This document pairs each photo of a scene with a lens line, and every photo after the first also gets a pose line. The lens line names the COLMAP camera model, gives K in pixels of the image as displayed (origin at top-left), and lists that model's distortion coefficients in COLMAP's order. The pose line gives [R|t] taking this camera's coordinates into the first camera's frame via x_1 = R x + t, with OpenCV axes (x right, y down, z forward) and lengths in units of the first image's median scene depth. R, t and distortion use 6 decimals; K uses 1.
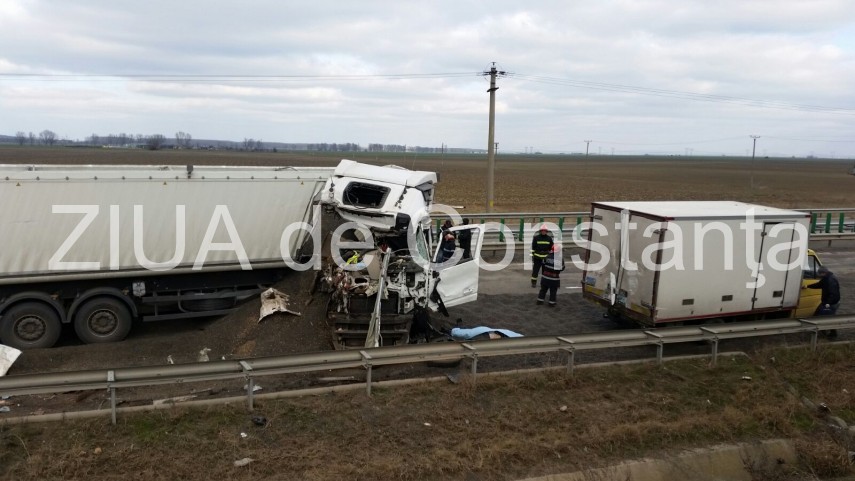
lens RADIAL K [[709.0, 0, 437.0], [0, 709.0, 237.9], [0, 0, 1]] dist [0.161080, -0.328885]
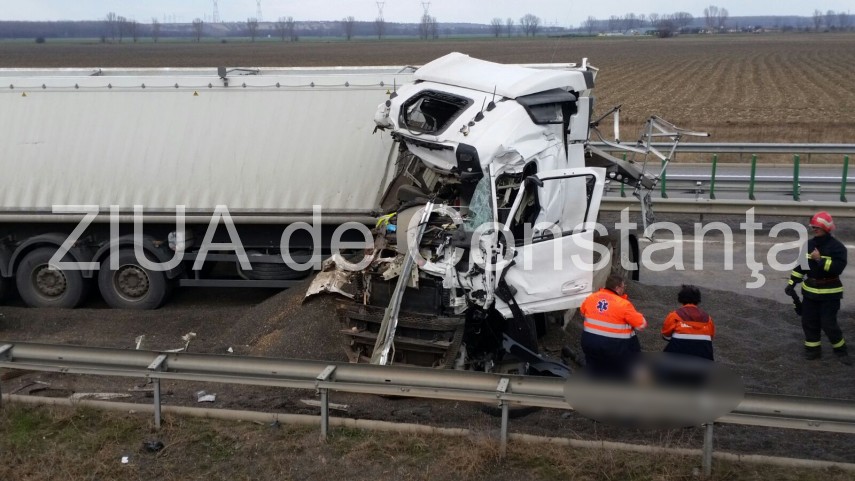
lens RADIAL K [[1127.4, 0, 387.6], [0, 1127.4, 252.2], [0, 0, 1]] dist [0.172540, -0.304375]
pose [[0.811896, 0.078558, -0.578492, 0.440083], [-0.039549, 0.996030, 0.079754, -0.017892], [0.582461, -0.041873, 0.811780, 0.206948]]
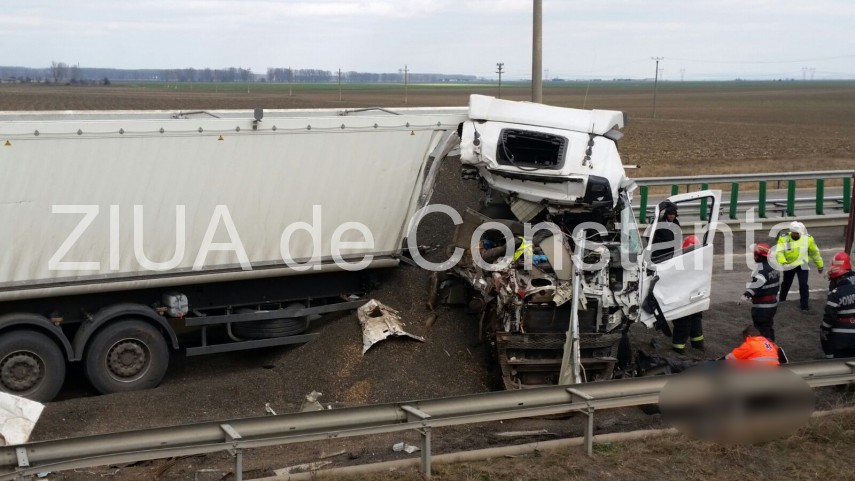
lens RADIAL K [[1211.6, 0, 434.9], [0, 1211.6, 239.3], [0, 0, 1]] dist [0.123390, 0.015772]
pose [[0.998728, -0.024793, 0.043907, -0.243256], [0.024340, 0.999645, 0.010831, 0.006856], [-0.044160, -0.009749, 0.998977, -0.088727]]
